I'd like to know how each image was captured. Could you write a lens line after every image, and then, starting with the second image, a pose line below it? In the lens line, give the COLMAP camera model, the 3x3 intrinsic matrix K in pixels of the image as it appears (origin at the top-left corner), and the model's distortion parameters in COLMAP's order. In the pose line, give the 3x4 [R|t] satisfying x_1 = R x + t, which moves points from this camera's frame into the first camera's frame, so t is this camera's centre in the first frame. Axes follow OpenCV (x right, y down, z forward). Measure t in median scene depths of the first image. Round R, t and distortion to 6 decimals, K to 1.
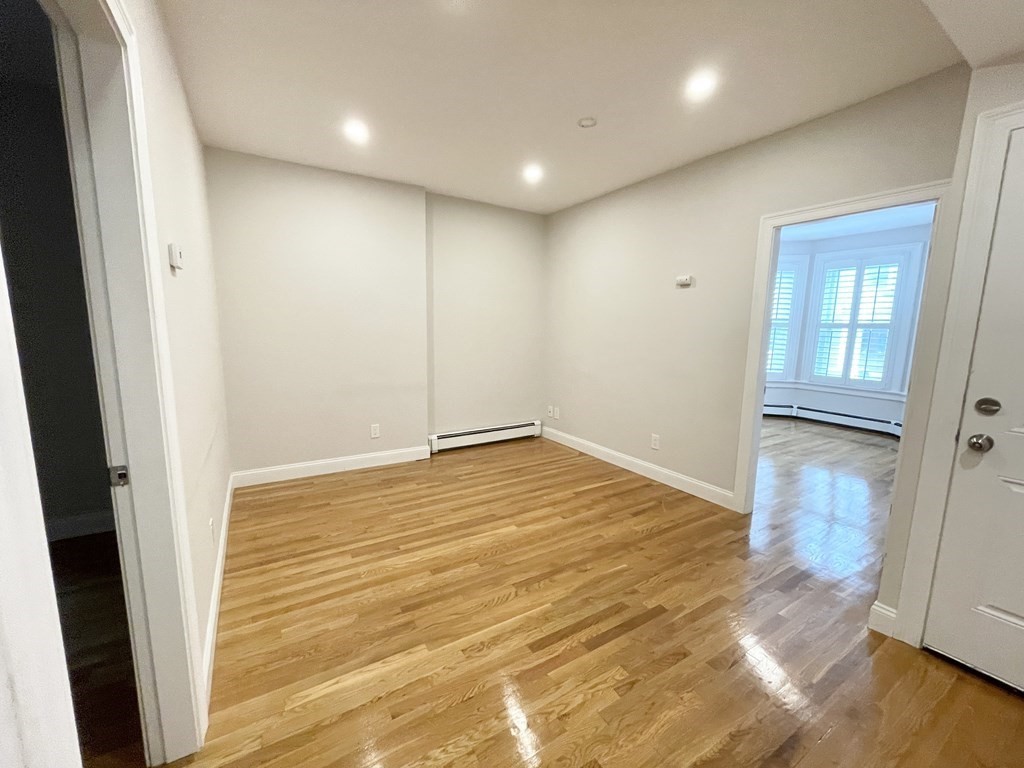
lens RADIAL K [[417.2, 0, 507.1], [0, 417.2, 387.3], [0, 0, 1]] dist [-0.000278, -0.000651]
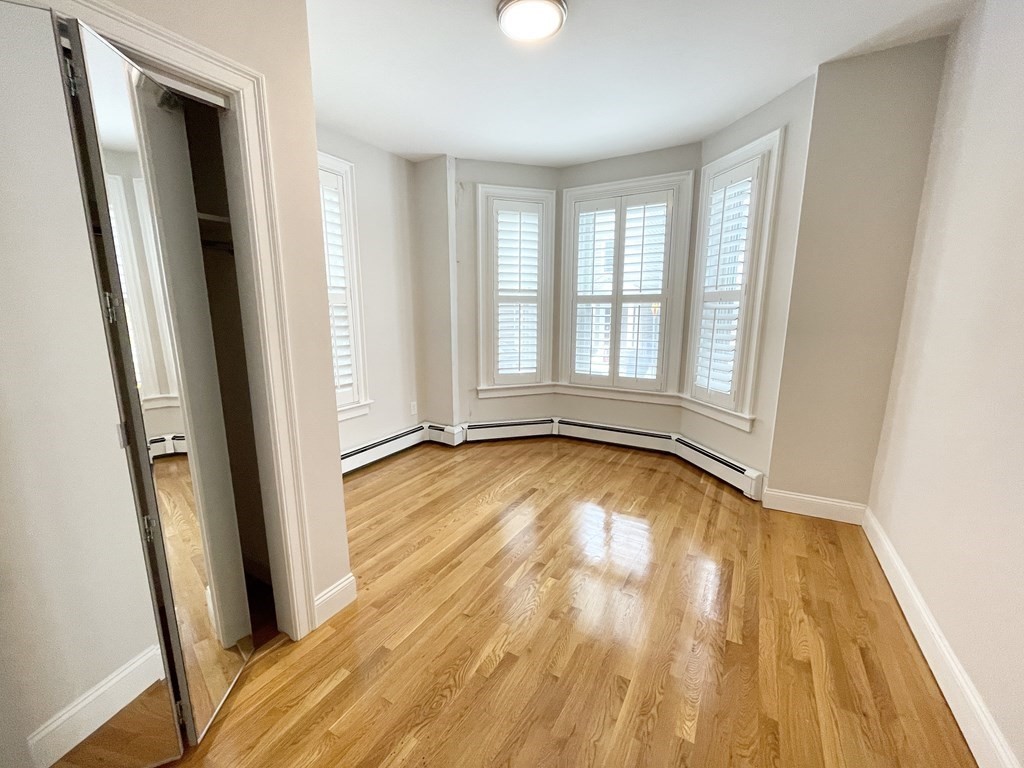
lens RADIAL K [[417.2, 0, 509.5], [0, 417.2, 387.9], [0, 0, 1]] dist [-0.000278, -0.000651]
pose [[0.875013, -0.109261, 0.471608, 0.330572], [0.086774, 0.993818, 0.069247, -0.063393], [-0.476259, -0.019668, 0.879085, 0.469204]]
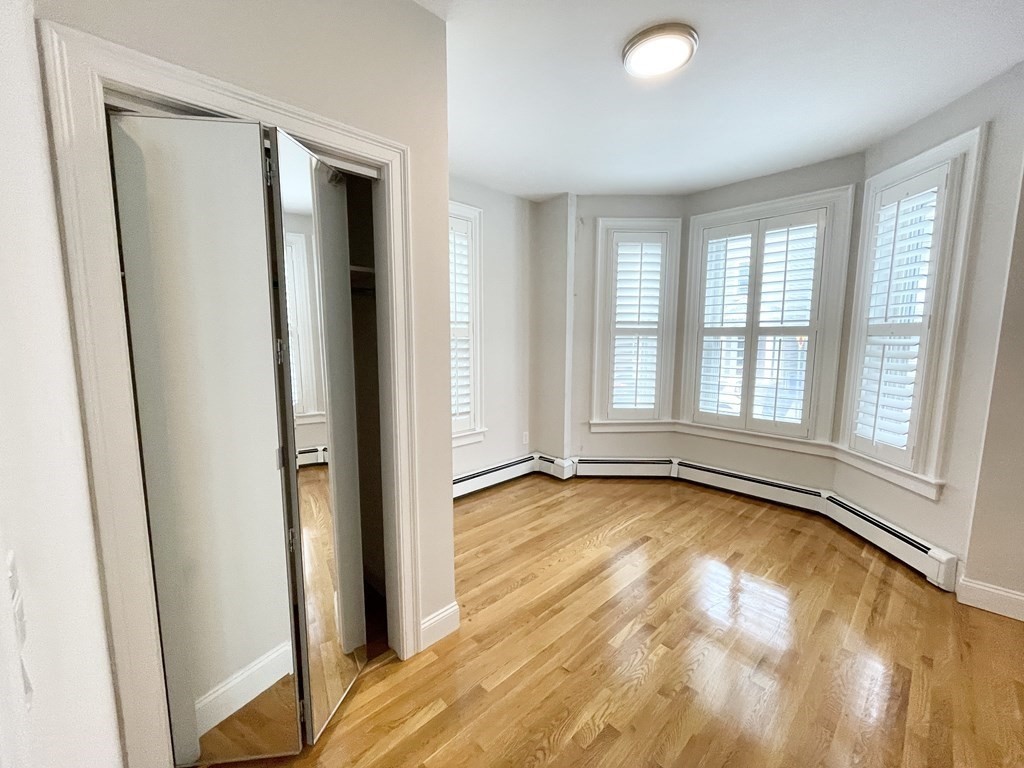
lens RADIAL K [[417.2, 0, 509.3], [0, 417.2, 386.7], [0, 0, 1]] dist [-0.000278, -0.000651]
pose [[0.974170, -0.046319, 0.221016, 0.336603], [0.050532, 0.998632, -0.013443, -0.073918], [-0.220091, 0.024264, 0.975177, 0.472336]]
